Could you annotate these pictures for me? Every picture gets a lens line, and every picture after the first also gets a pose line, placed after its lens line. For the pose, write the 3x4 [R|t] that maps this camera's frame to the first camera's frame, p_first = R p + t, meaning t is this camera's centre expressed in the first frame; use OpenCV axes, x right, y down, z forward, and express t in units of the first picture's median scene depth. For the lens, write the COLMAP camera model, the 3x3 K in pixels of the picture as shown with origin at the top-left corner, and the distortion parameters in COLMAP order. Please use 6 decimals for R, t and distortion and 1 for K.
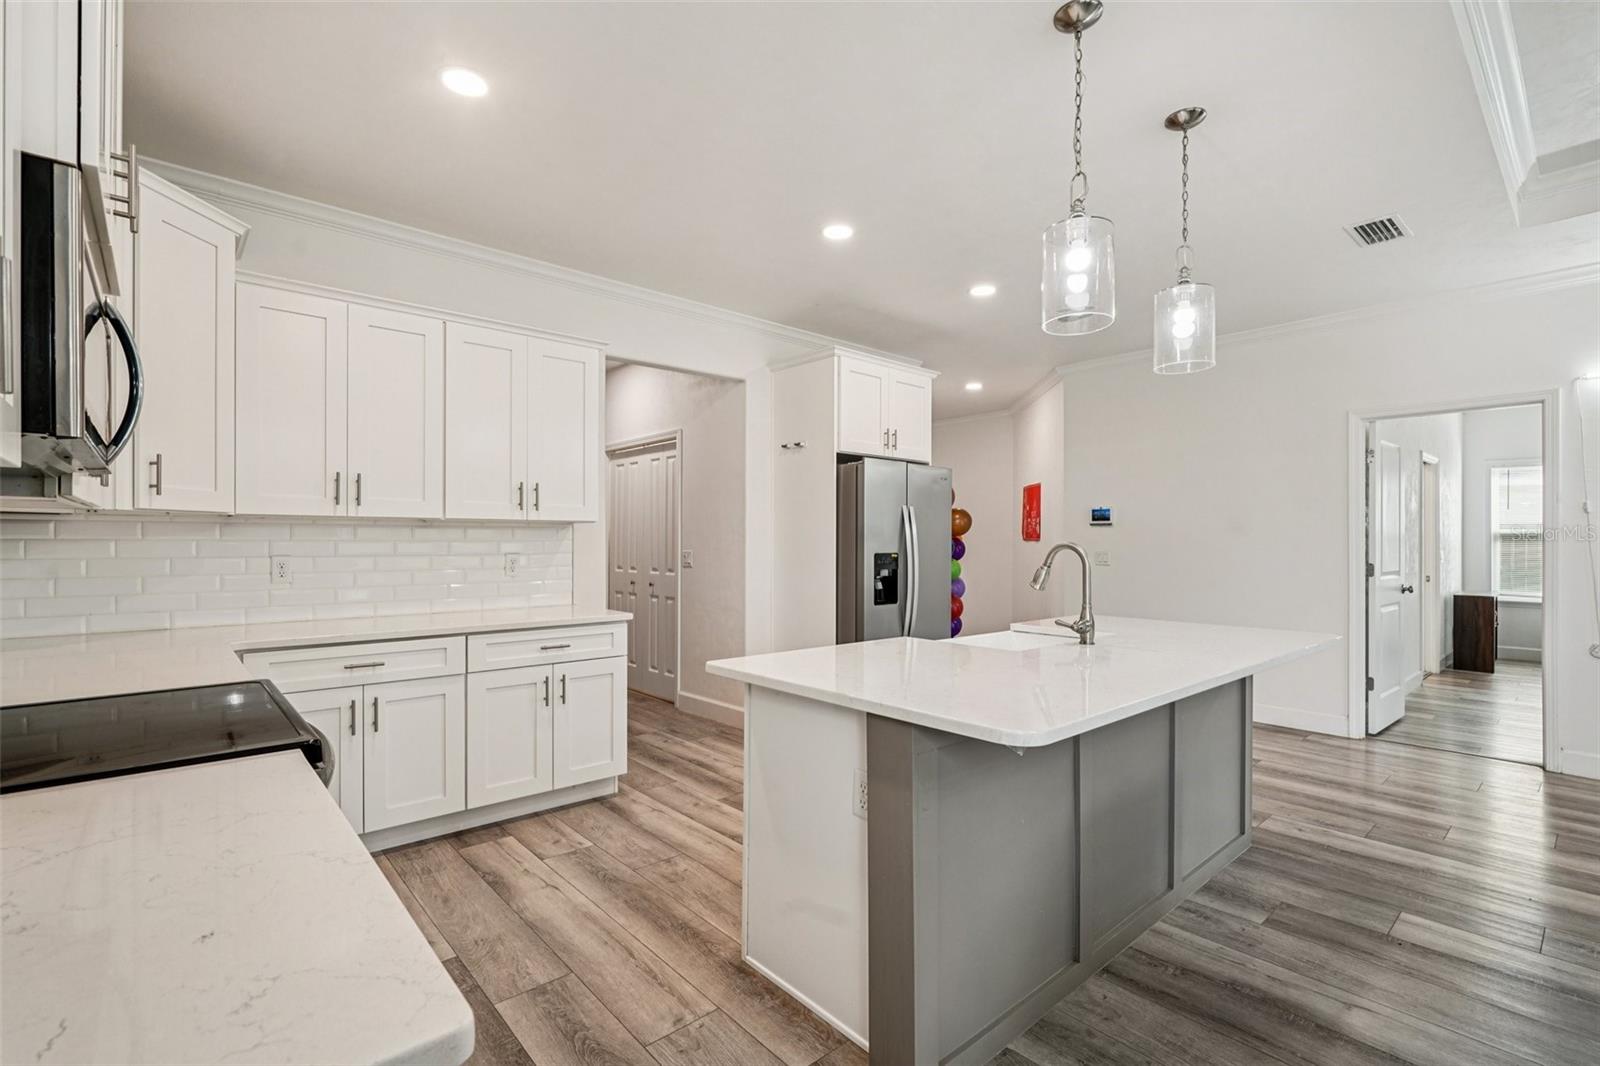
lens RADIAL K [[724.9, 0, 795.3], [0, 724.9, 542.7], [0, 0, 1]] dist [-0.002329, 0.000286]
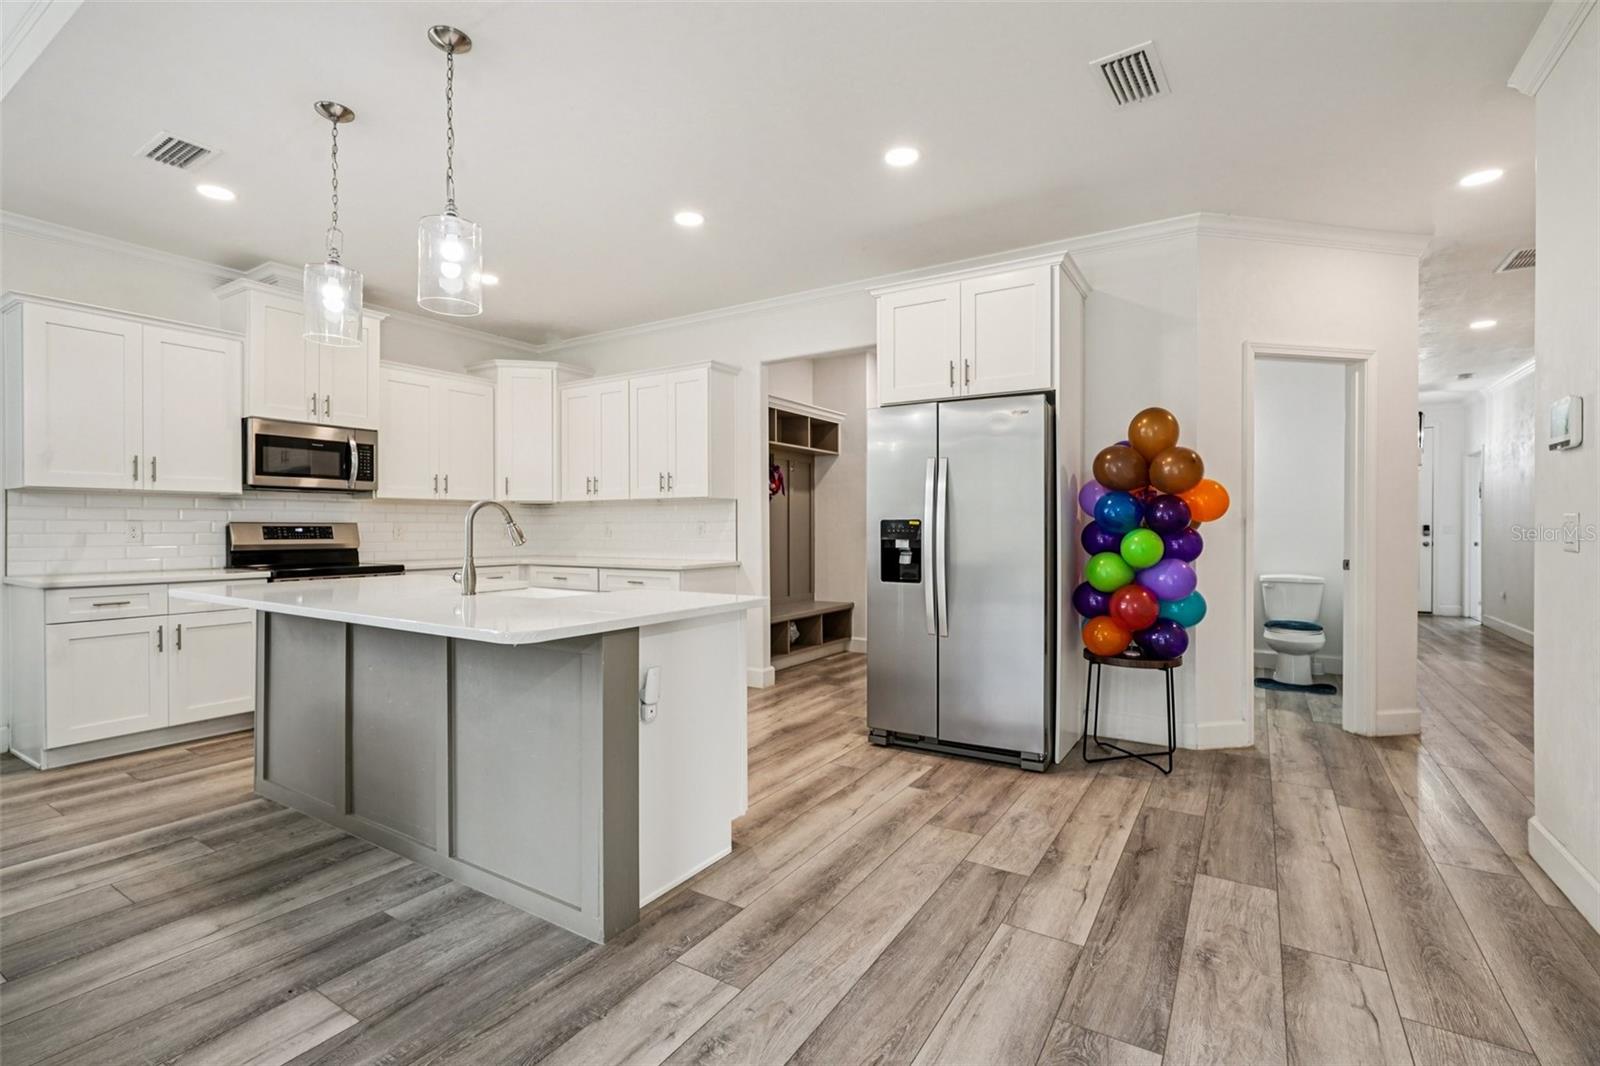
lens RADIAL K [[724.9, 0, 795.1], [0, 724.9, 532.1], [0, 0, 1]] dist [-0.002329, 0.000286]
pose [[0.282979, 0.004827, -0.959114, 1.451483], [0.000466, 0.999987, 0.005171, 0.039173], [0.959126, -0.001910, 0.282973, 1.083234]]
